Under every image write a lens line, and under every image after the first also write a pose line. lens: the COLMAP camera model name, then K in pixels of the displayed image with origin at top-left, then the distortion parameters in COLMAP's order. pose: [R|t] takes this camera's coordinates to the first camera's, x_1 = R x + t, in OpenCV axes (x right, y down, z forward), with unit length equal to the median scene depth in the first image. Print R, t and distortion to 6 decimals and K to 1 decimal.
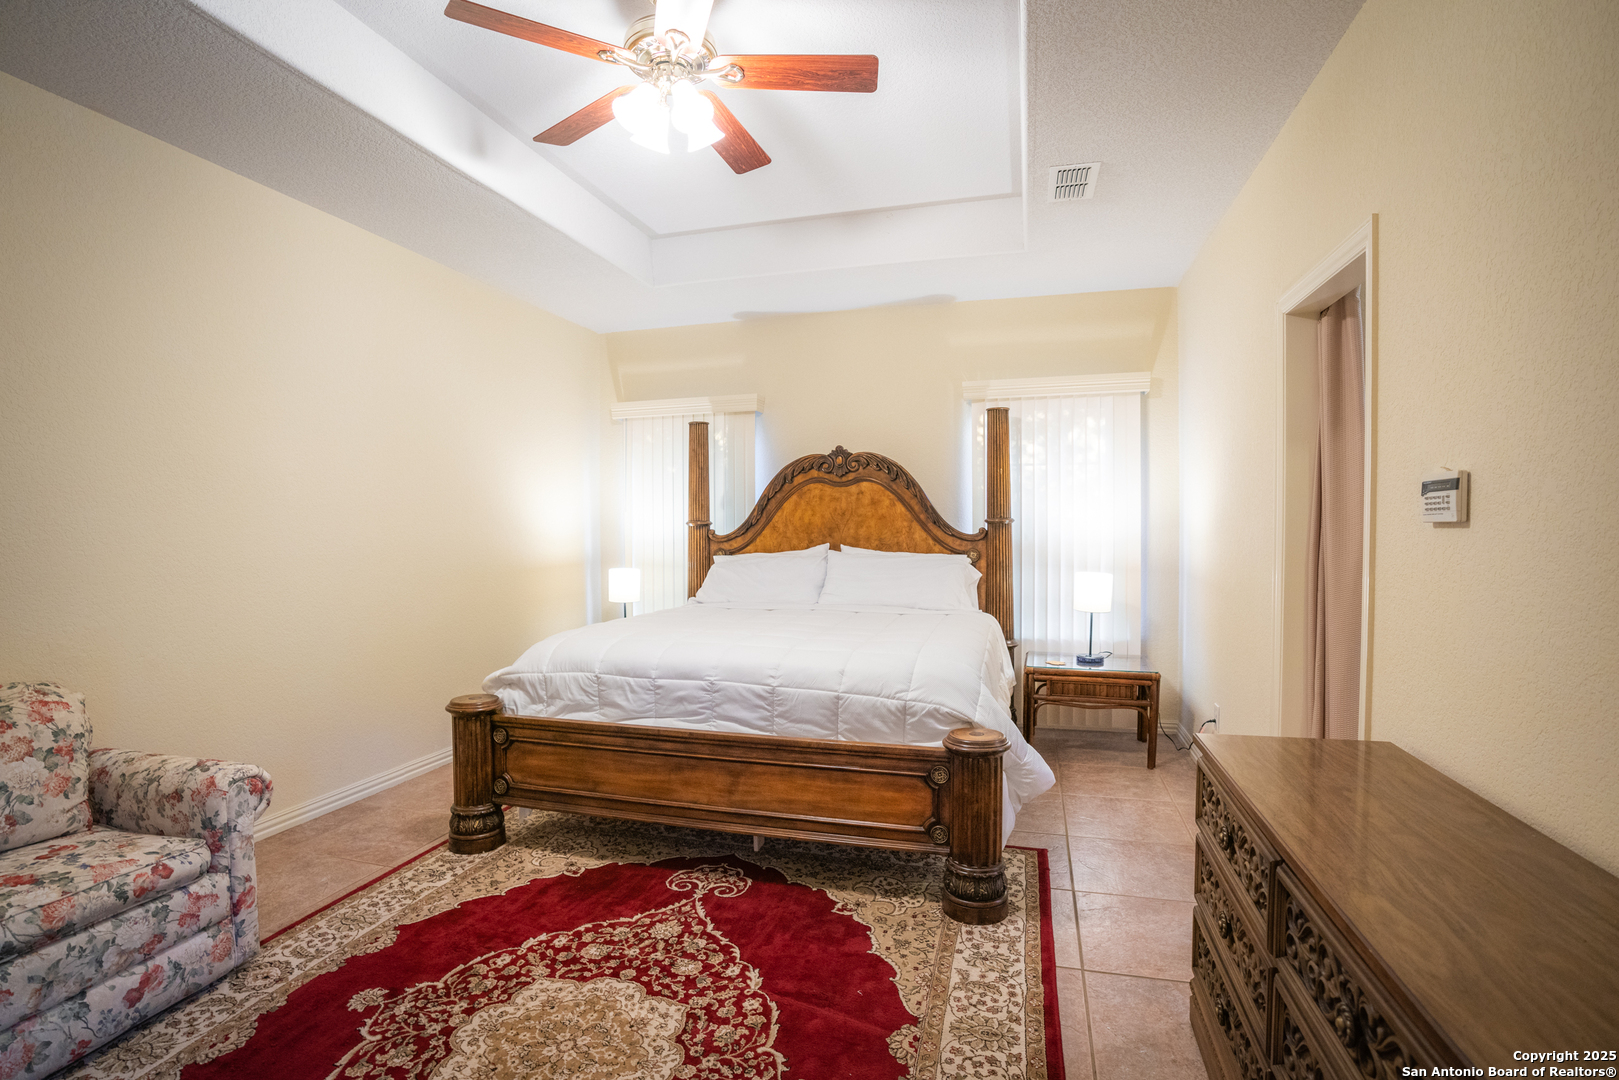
lens RADIAL K [[726.8, 0, 833.7], [0, 726.8, 546.2], [0, 0, 1]] dist [-0.054966, 0.000120]
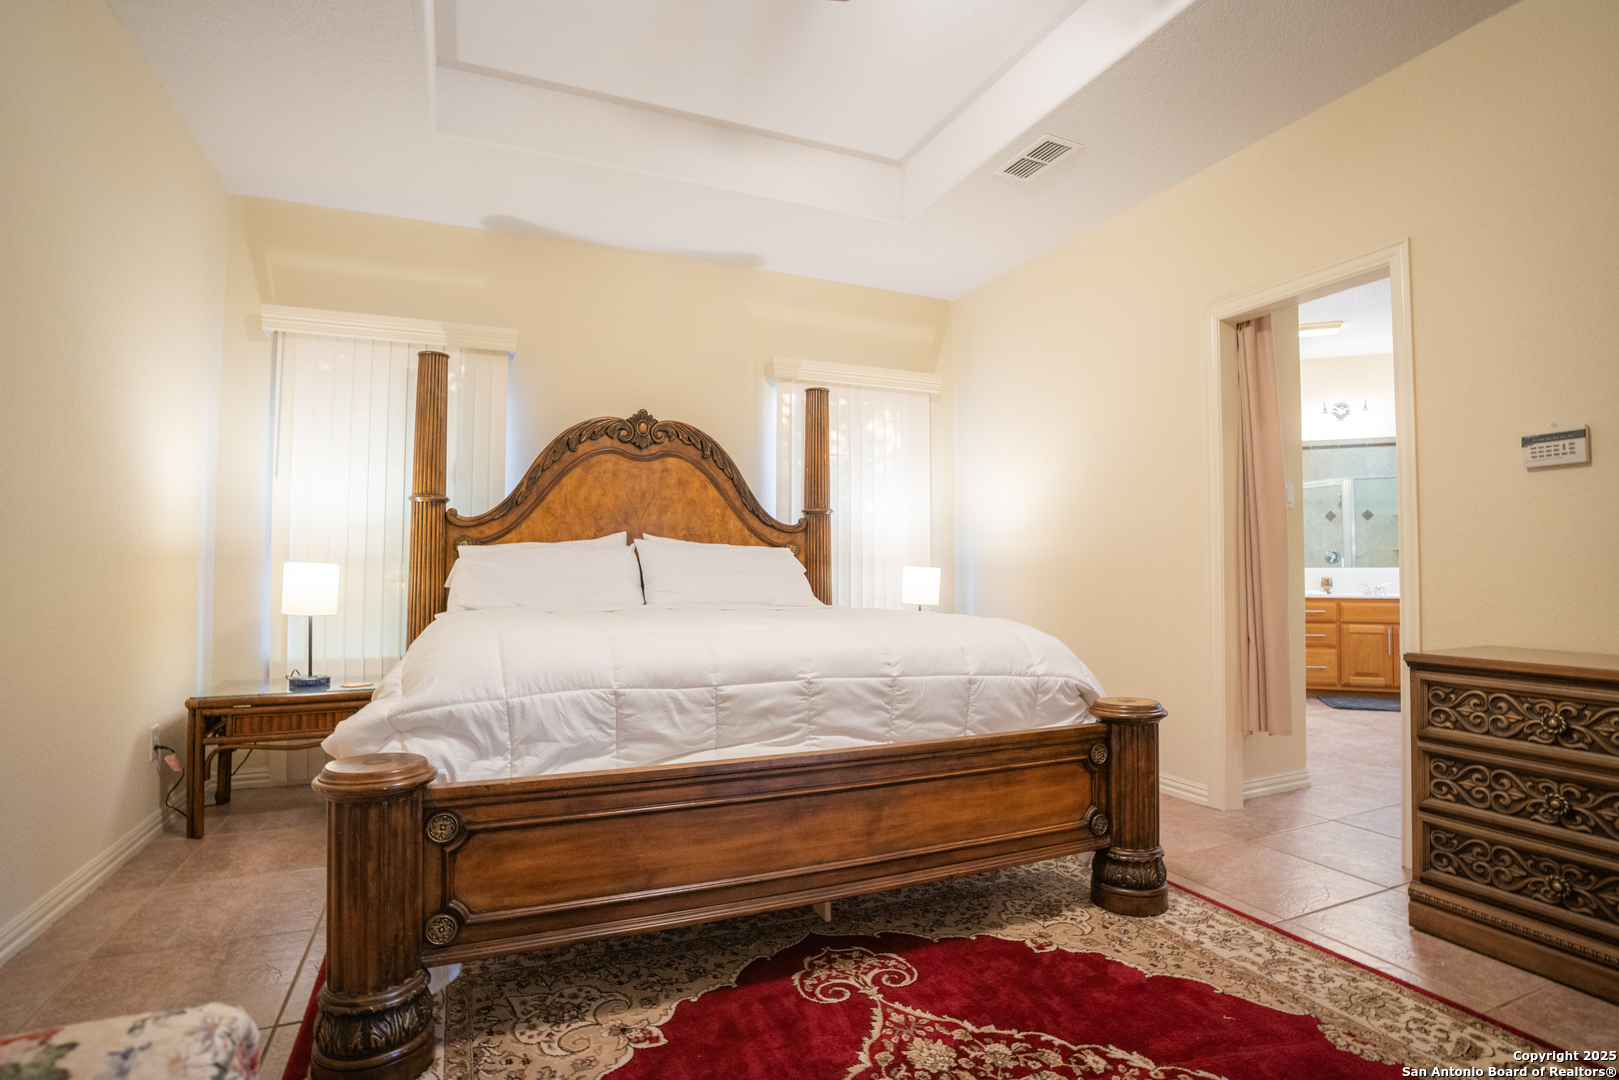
lens RADIAL K [[753.6, 0, 787.9], [0, 753.6, 541.0], [0, 0, 1]] dist [-0.065196, 0.019647]
pose [[0.801751, 0.029361, 0.596937, -0.590921], [0.008839, 0.998101, -0.060965, 0.096258], [-0.597593, 0.054155, 0.799969, 0.424554]]
